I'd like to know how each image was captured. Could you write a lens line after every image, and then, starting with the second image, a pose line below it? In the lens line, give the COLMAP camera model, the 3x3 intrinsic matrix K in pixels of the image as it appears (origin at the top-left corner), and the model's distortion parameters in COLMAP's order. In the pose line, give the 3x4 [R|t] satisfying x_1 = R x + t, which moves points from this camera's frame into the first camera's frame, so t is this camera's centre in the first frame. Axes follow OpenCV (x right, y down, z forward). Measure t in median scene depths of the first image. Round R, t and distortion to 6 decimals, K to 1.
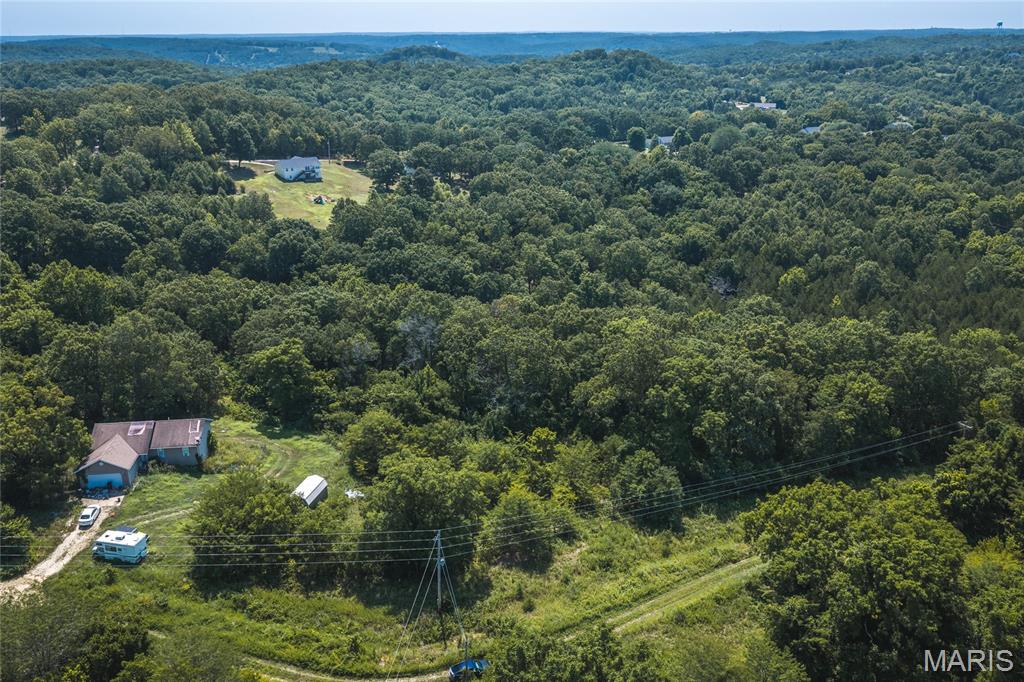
lens RADIAL K [[866.7, 0, 512.9], [0, 866.7, 338.4], [0, 0, 1]] dist [0.014364, -0.026915]
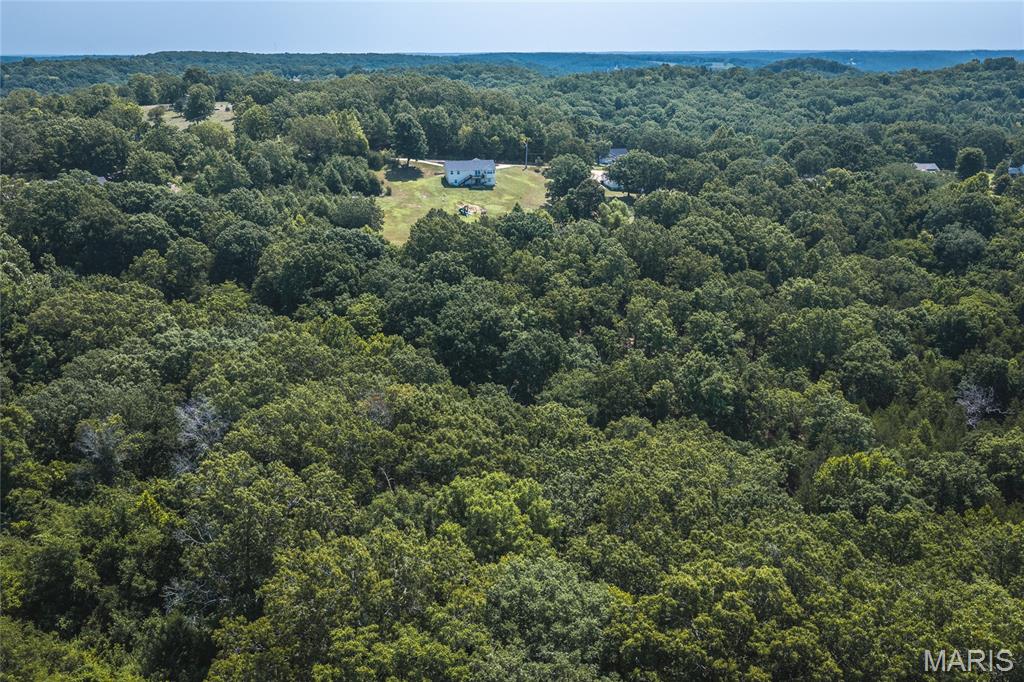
lens RADIAL K [[866.7, 0, 488.0], [0, 866.7, 353.7], [0, 0, 1]] dist [0.014364, -0.026915]
pose [[0.896903, 0.147471, -0.416914, 0.197591], [-0.147706, 0.988517, 0.031900, -0.067178], [0.416831, 0.032969, 0.908386, 0.325818]]
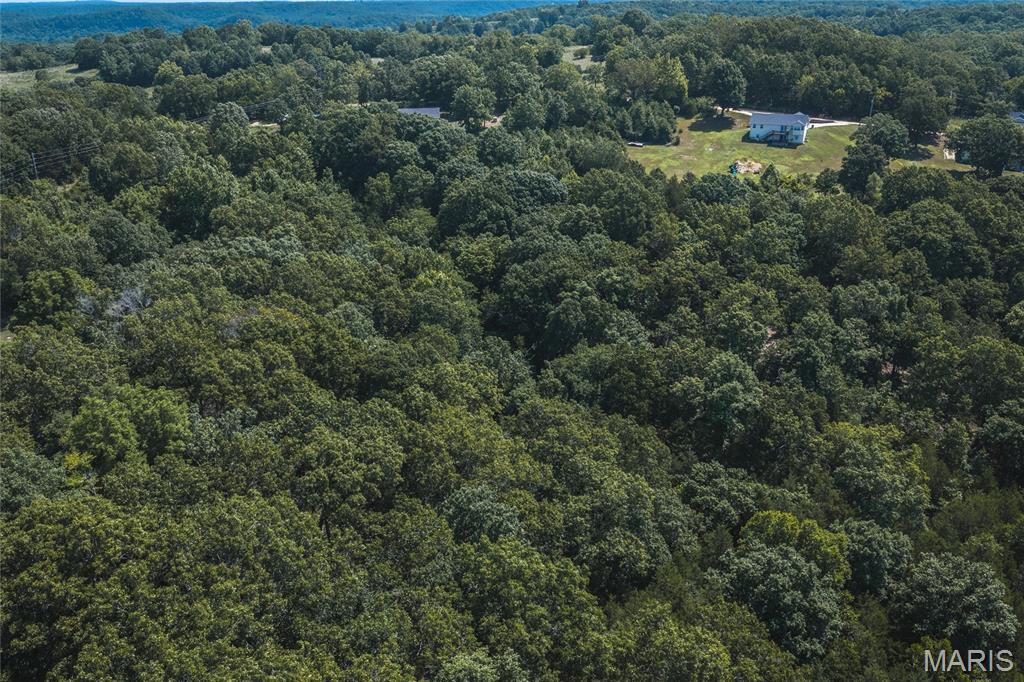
lens RADIAL K [[866.7, 0, 509.8], [0, 866.7, 336.0], [0, 0, 1]] dist [0.014364, -0.026915]
pose [[0.469457, 0.320564, -0.822708, 0.442919], [-0.278923, 0.937896, 0.206286, -0.152711], [0.837742, 0.132629, 0.529714, 0.557360]]
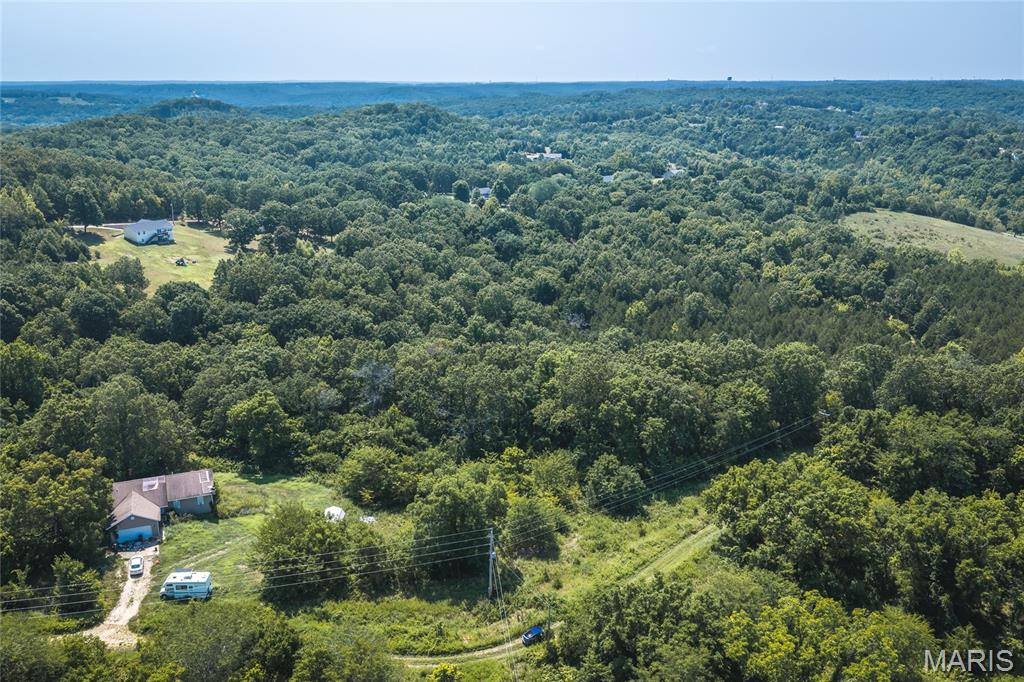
lens RADIAL K [[866.7, 0, 517.6], [0, 866.7, 339.7], [0, 0, 1]] dist [0.014364, -0.026915]
pose [[0.966528, -0.068288, 0.247306, -0.124734], [0.080968, 0.995854, -0.041459, 0.003944], [-0.243449, 0.060095, 0.968050, -0.076781]]
